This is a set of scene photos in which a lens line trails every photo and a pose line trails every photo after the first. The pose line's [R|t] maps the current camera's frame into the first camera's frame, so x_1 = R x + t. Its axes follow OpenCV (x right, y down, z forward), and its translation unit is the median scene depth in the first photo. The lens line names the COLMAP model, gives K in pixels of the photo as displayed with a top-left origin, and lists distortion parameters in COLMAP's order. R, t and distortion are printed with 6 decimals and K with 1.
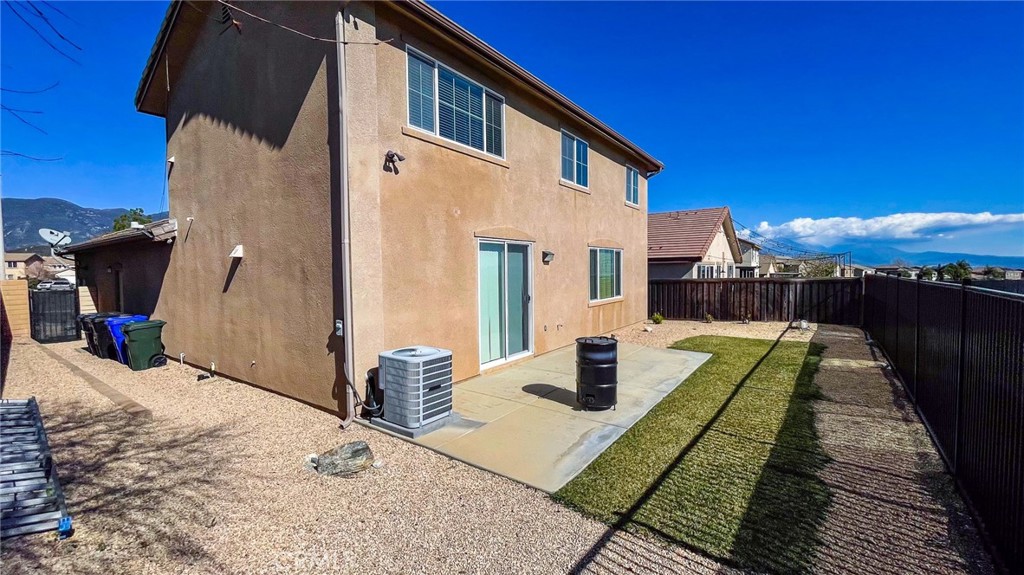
lens RADIAL K [[419.3, 0, 510.1], [0, 419.3, 287.6], [0, 0, 1]] dist [-0.002351, -0.000478]
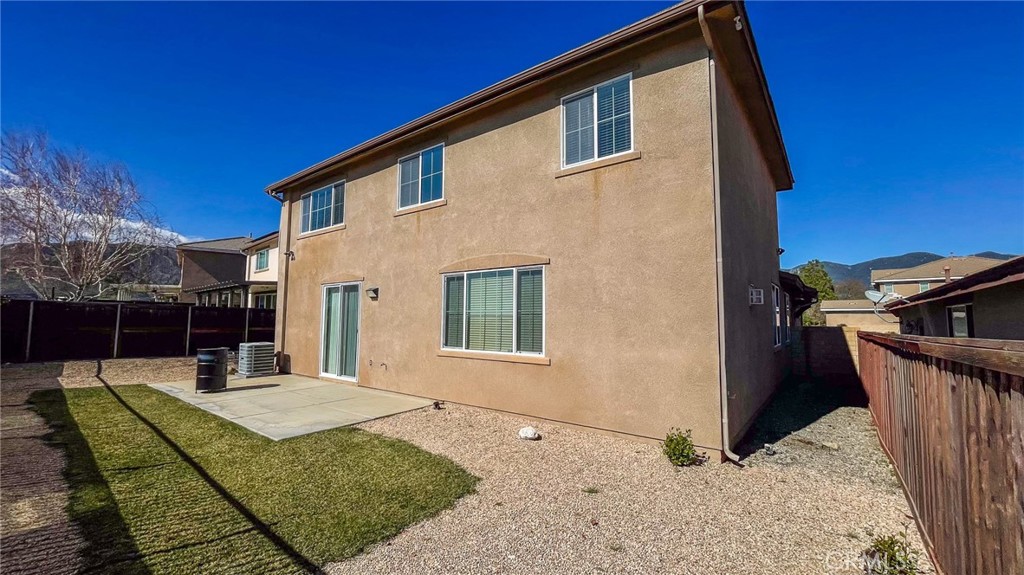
lens RADIAL K [[412.7, 0, 509.5], [0, 412.7, 290.1], [0, 0, 1]] dist [-0.000778, 0.000061]
pose [[-0.036165, -0.070225, -0.996875, 1.435576], [-0.059098, 0.995932, -0.068014, -0.041157], [0.997597, 0.056453, -0.040168, 1.806722]]
